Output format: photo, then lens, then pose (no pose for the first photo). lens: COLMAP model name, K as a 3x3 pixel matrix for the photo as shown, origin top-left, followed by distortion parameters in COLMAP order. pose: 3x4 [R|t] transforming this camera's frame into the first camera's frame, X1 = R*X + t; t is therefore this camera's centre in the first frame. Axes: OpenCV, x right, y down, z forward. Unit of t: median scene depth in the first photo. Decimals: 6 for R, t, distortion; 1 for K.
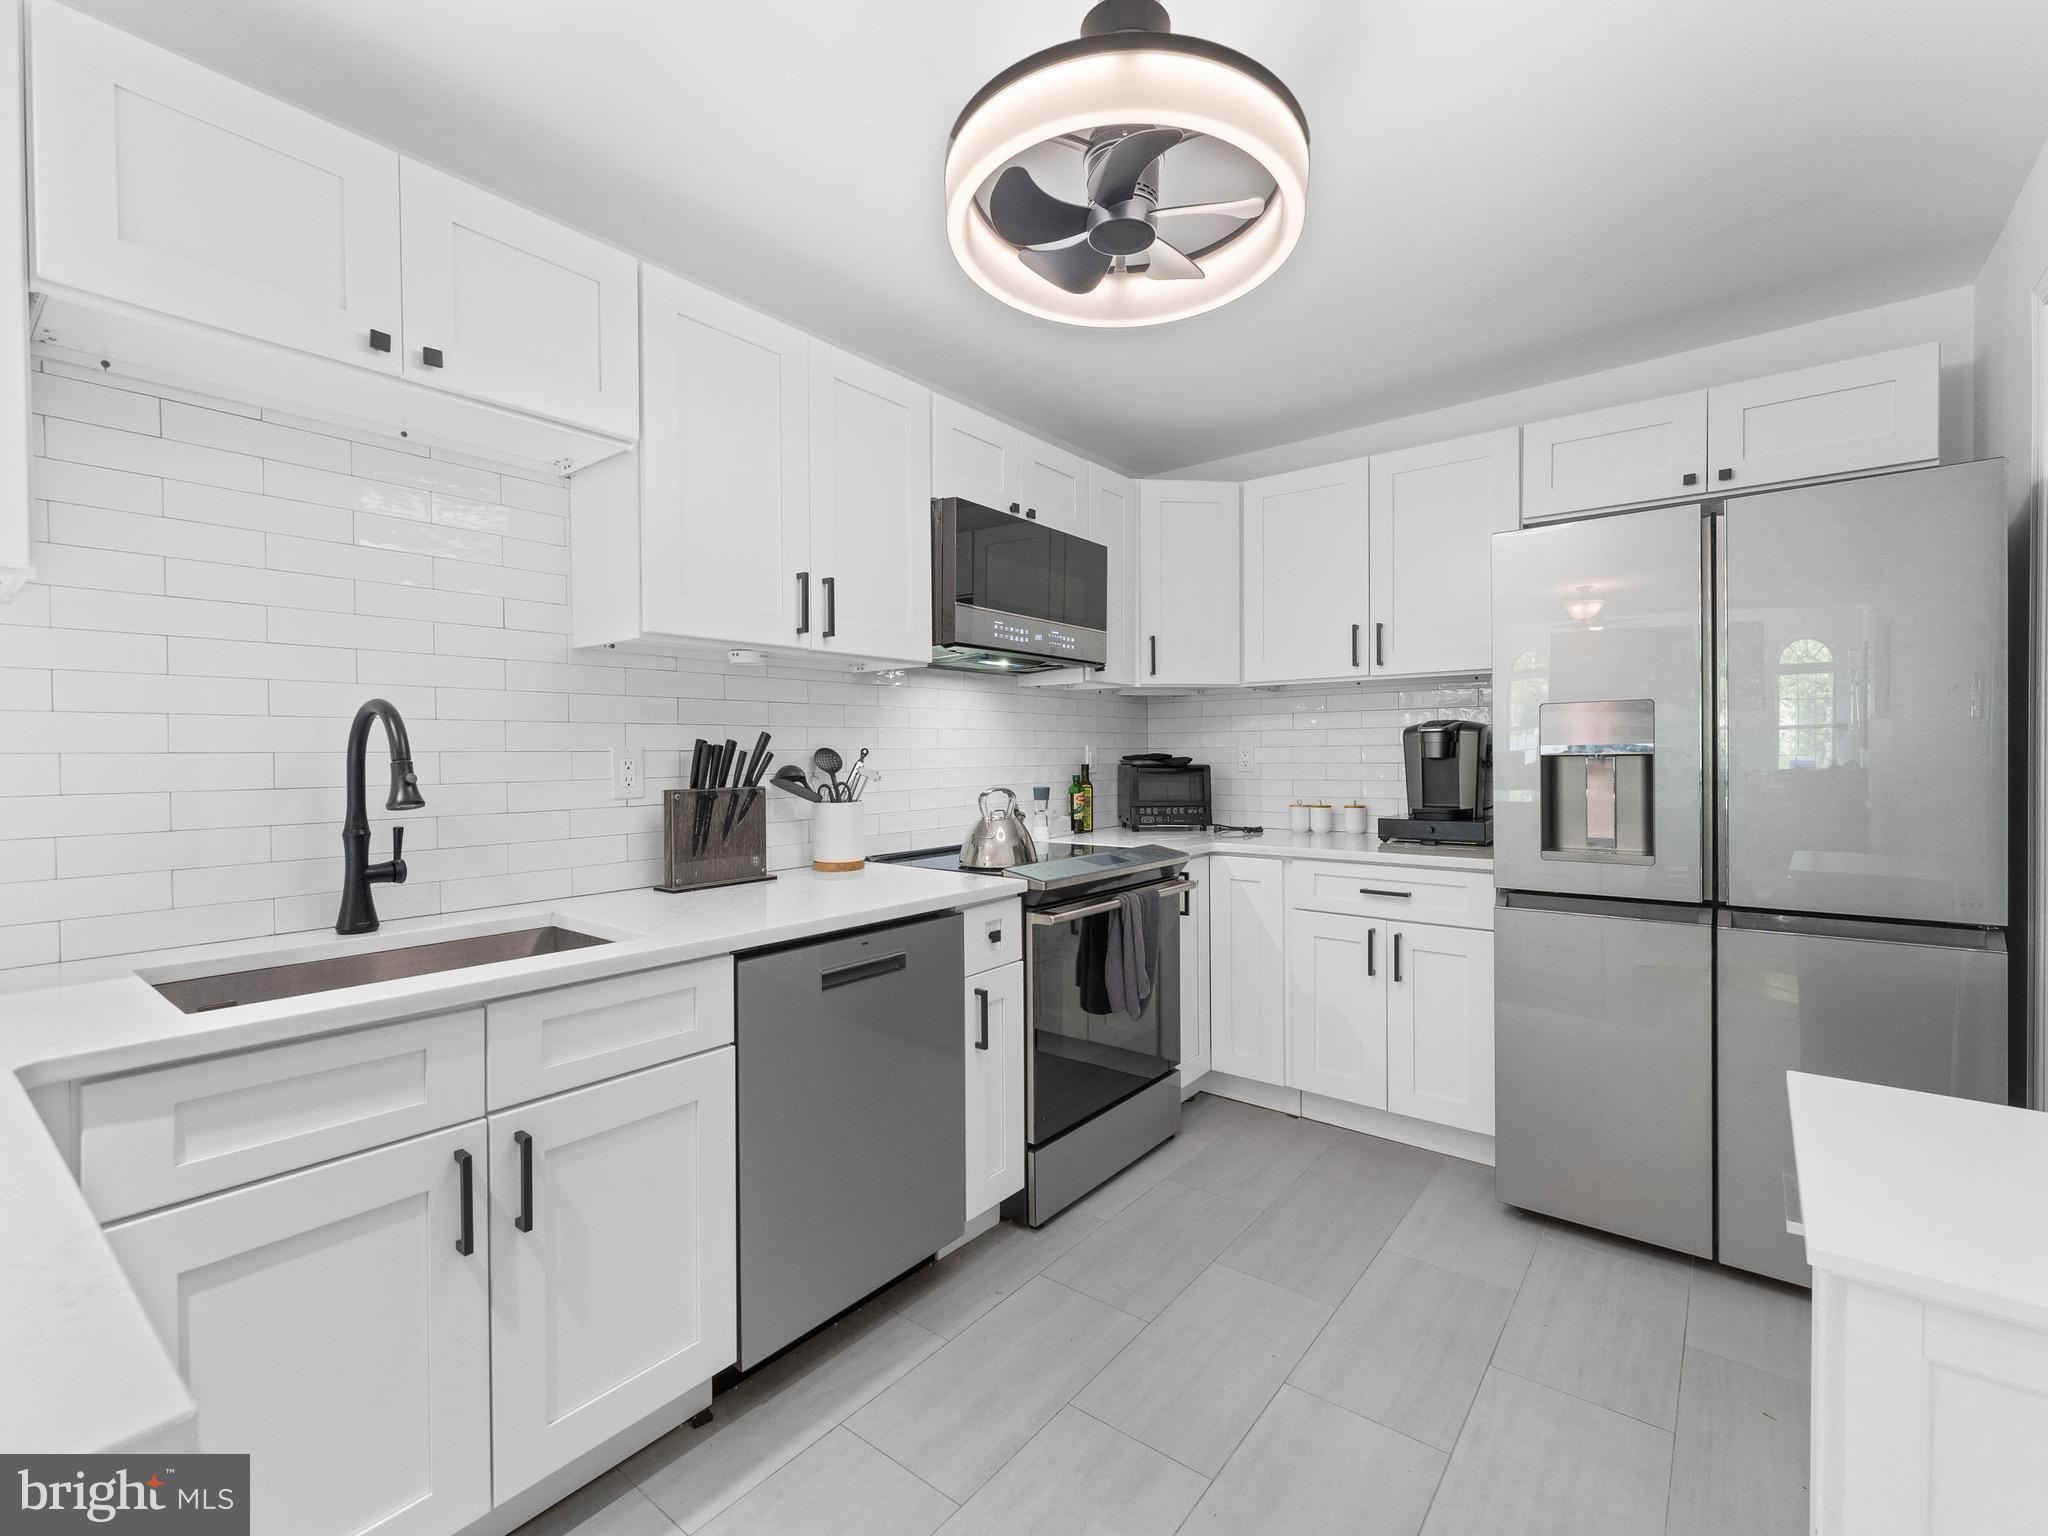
lens RADIAL K [[909.3, 0, 1017.7], [0, 909.3, 764.8], [0, 0, 1]] dist [-0.000870, 0.000595]
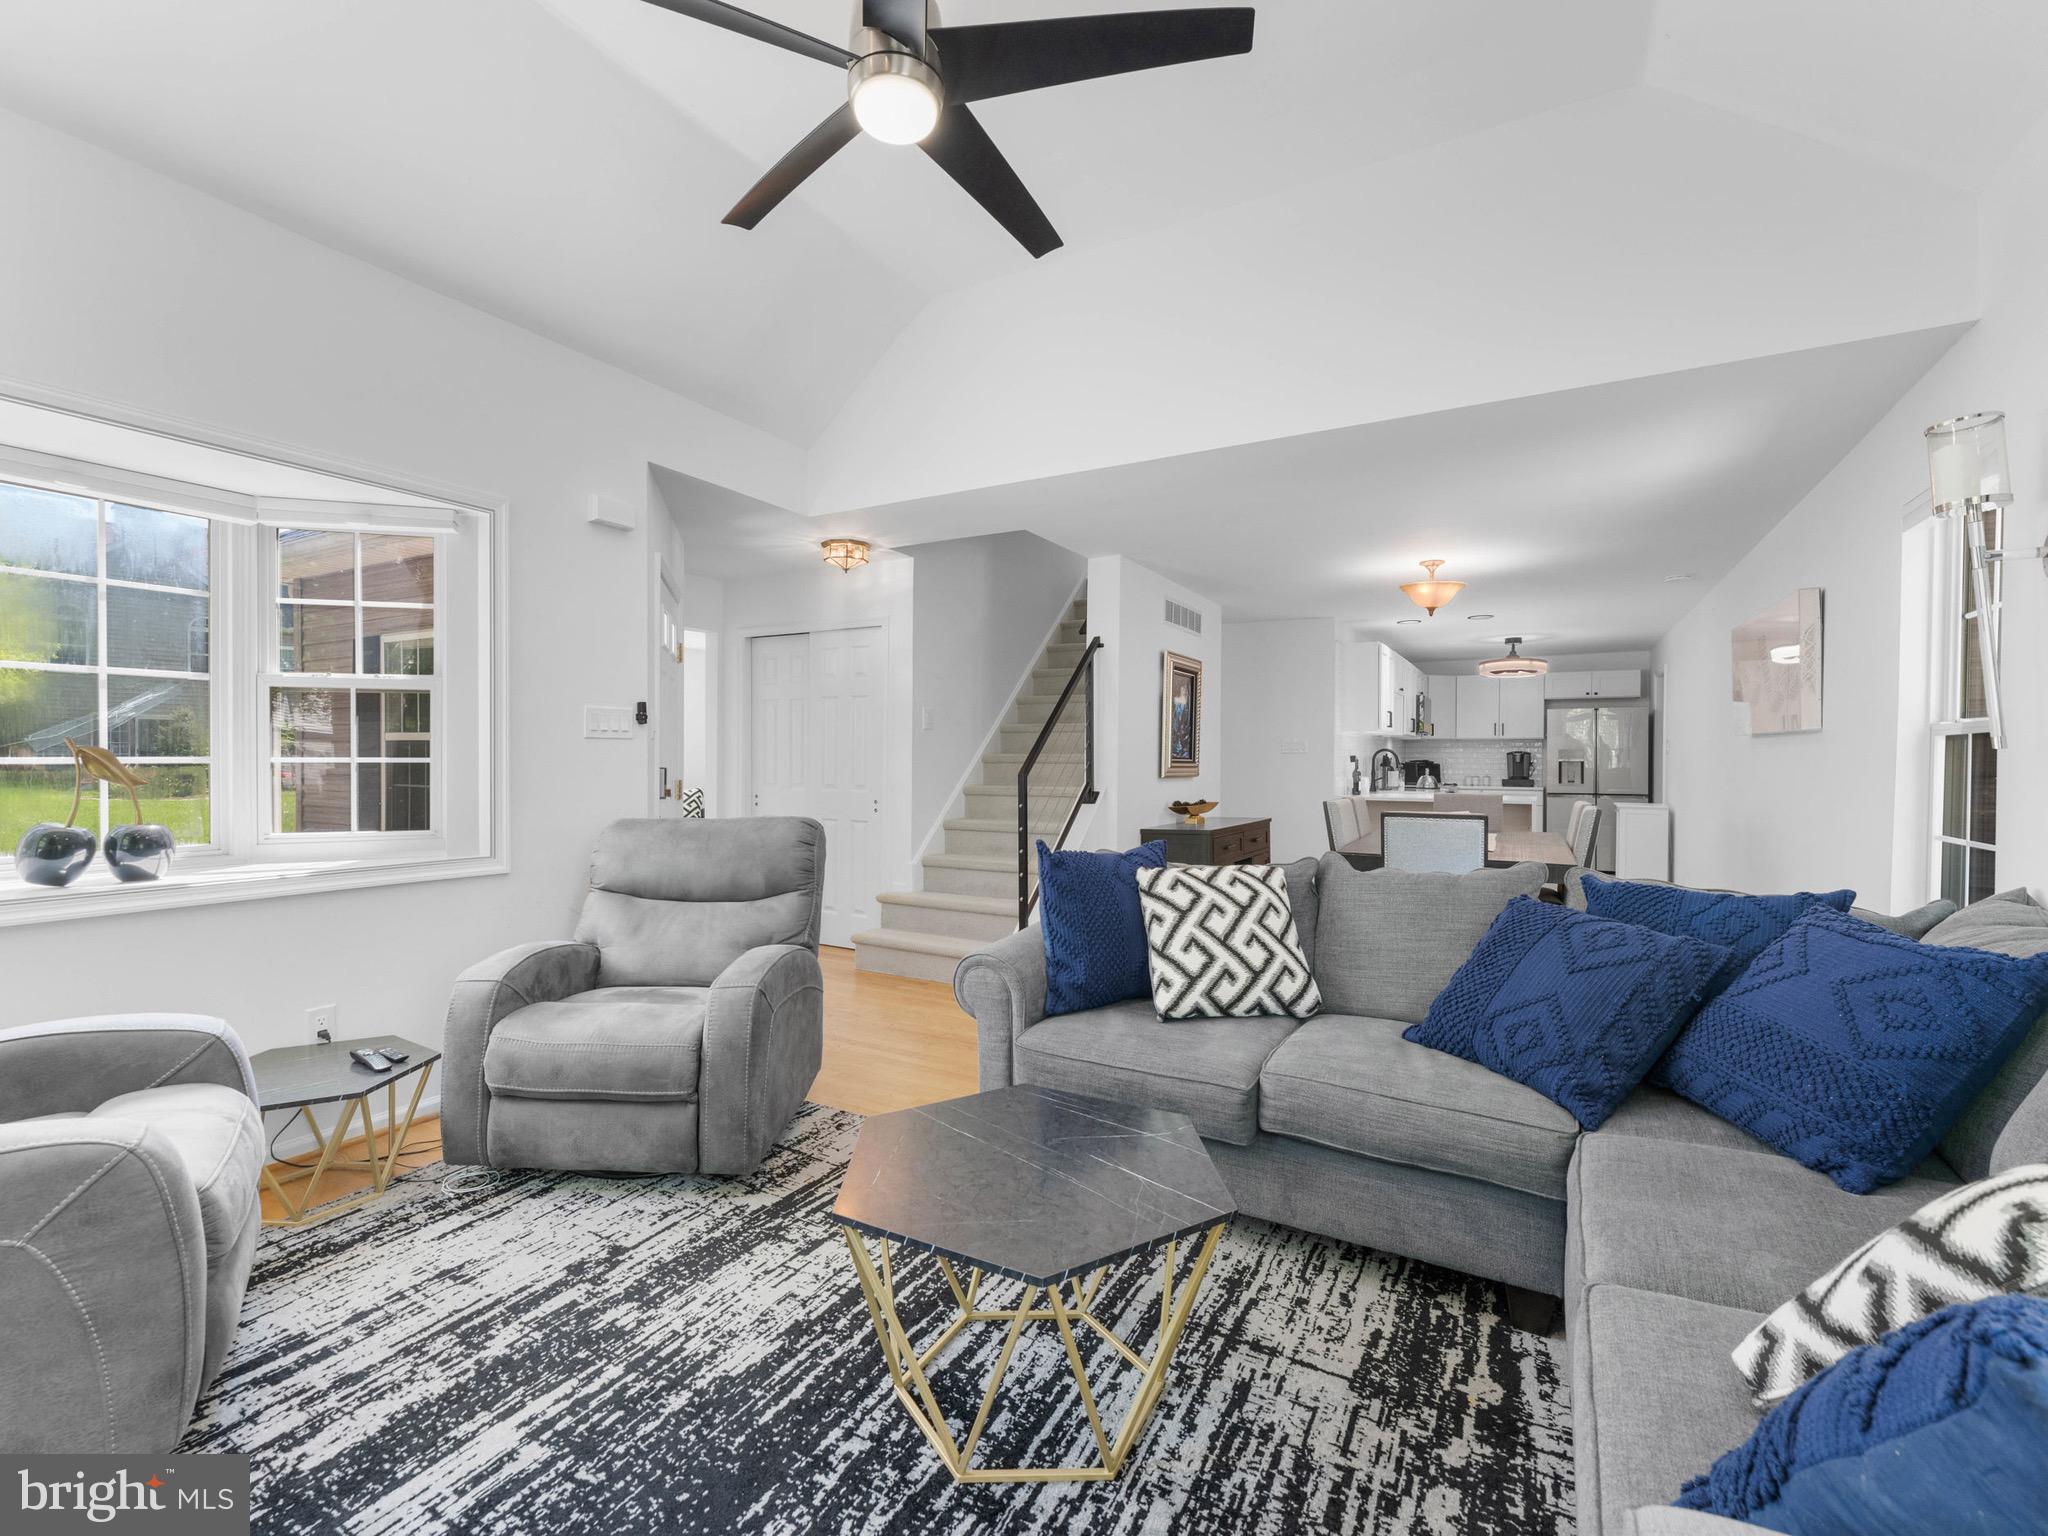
lens RADIAL K [[909.3, 0, 1017.7], [0, 909.3, 764.8], [0, 0, 1]] dist [-0.000870, 0.000595]
pose [[0.988673, 0.011013, 0.149679, -2.685273], [-0.010574, 0.999937, -0.003729, 0.052544], [-0.149711, 0.002104, 0.988728, -2.968933]]
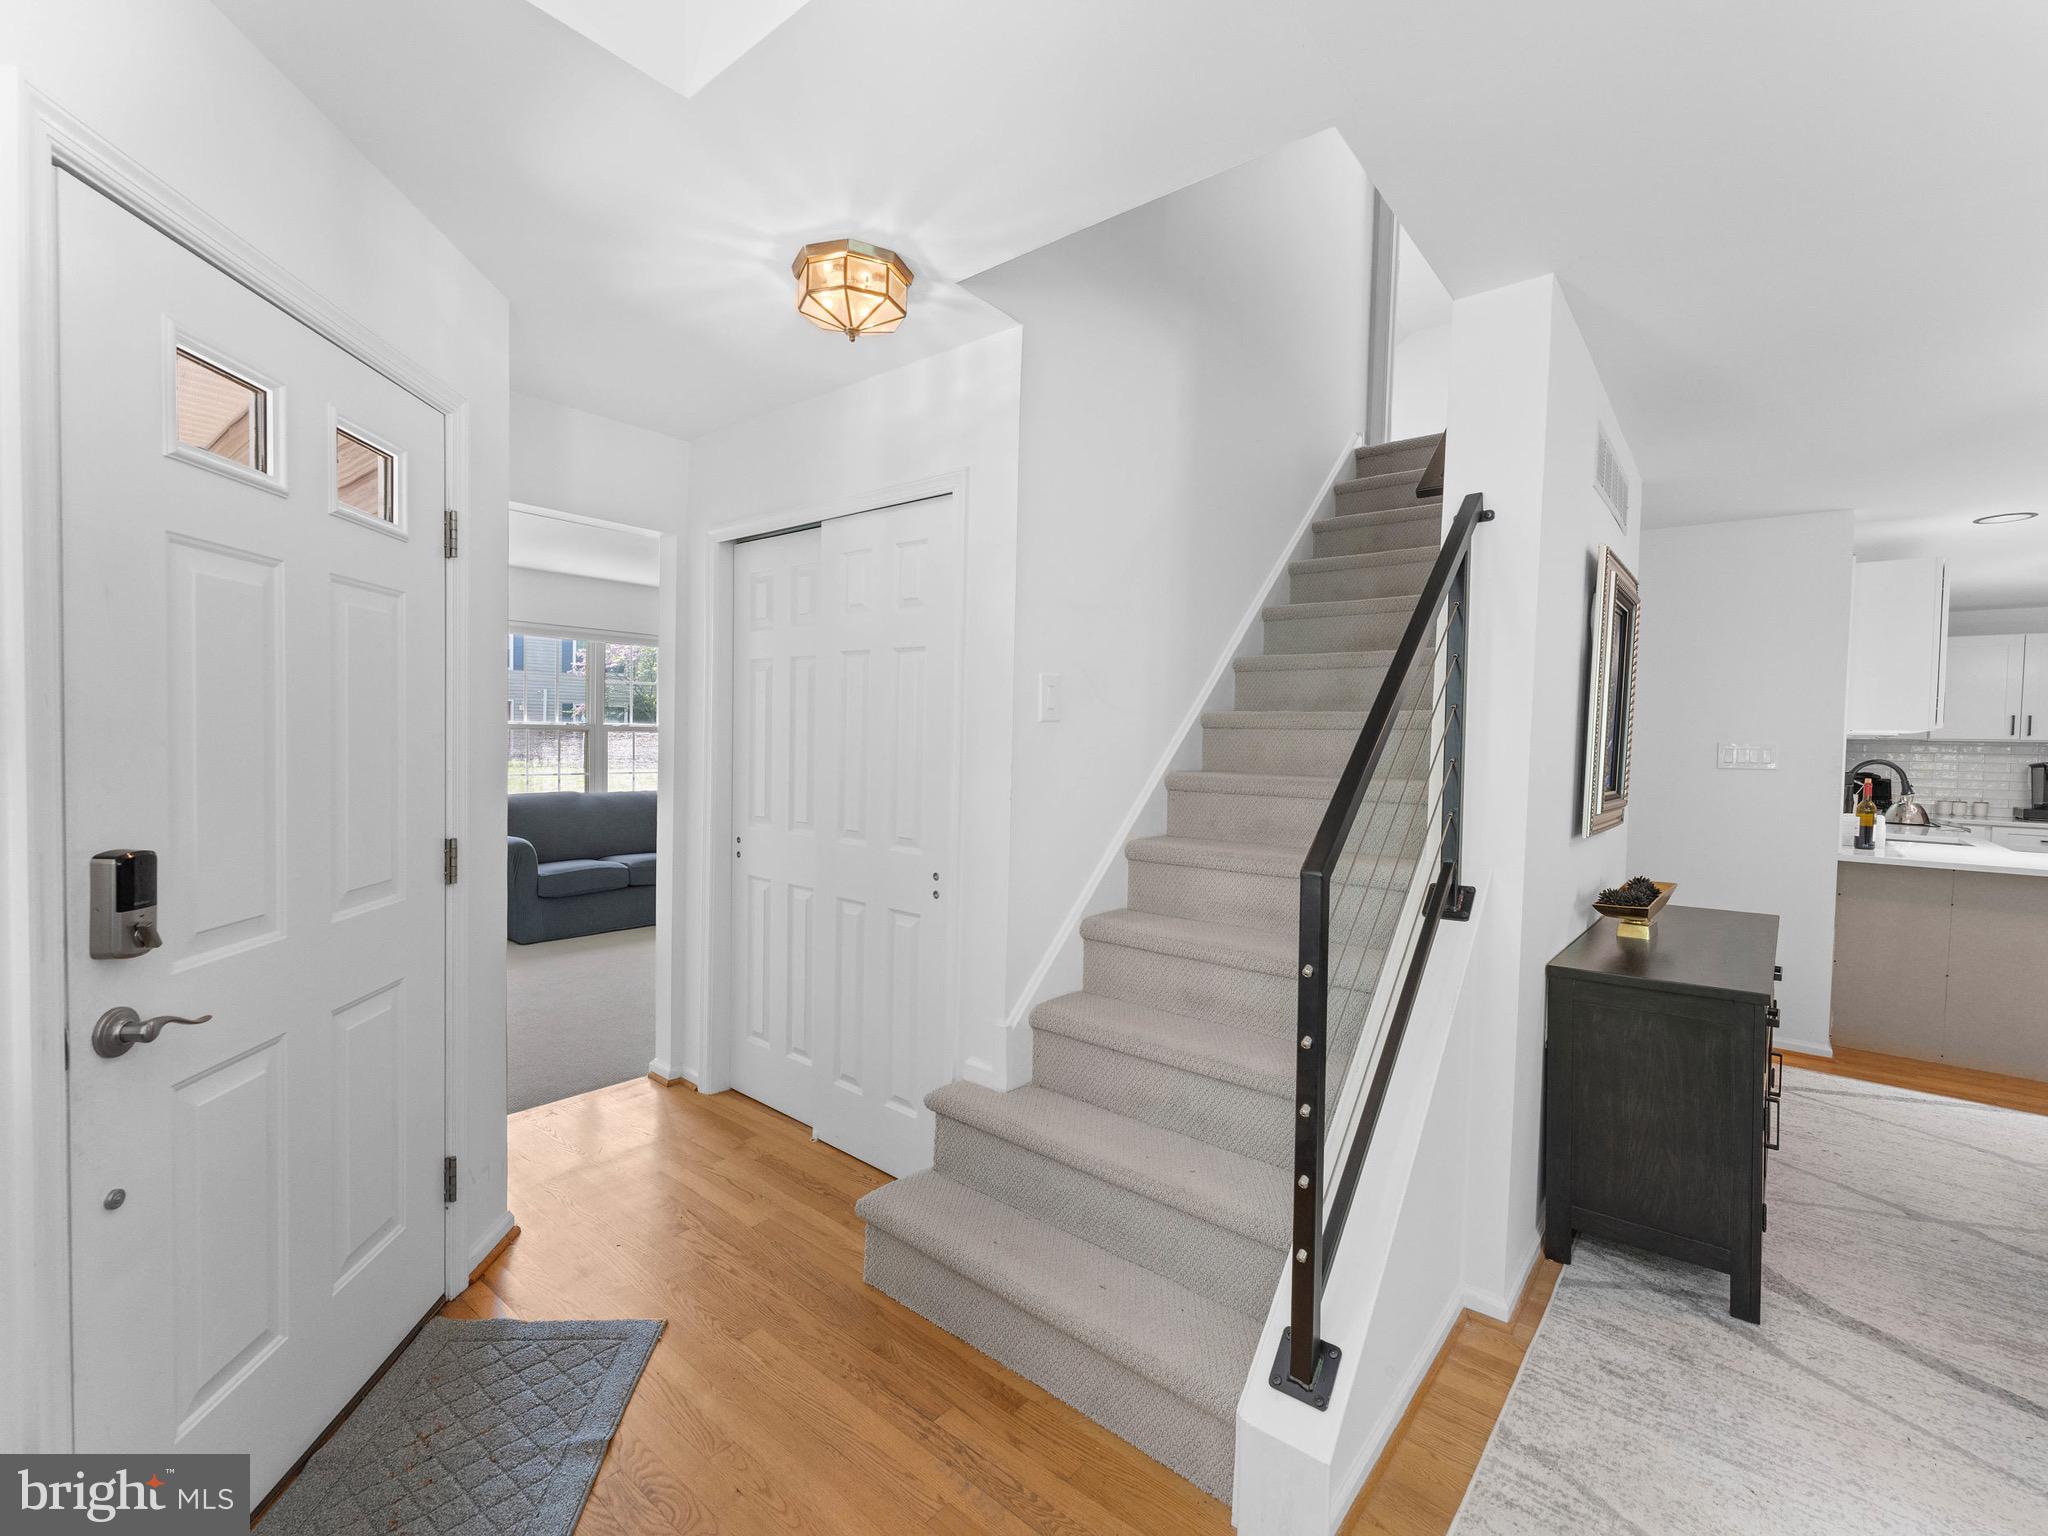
lens RADIAL K [[909.3, 0, 1017.7], [0, 909.3, 764.8], [0, 0, 1]] dist [-0.000870, 0.000595]
pose [[0.999315, 0.030466, -0.021003, -2.568965], [-0.030004, 0.999308, 0.021980, -0.023175], [0.021658, -0.021335, 0.999538, -1.569240]]
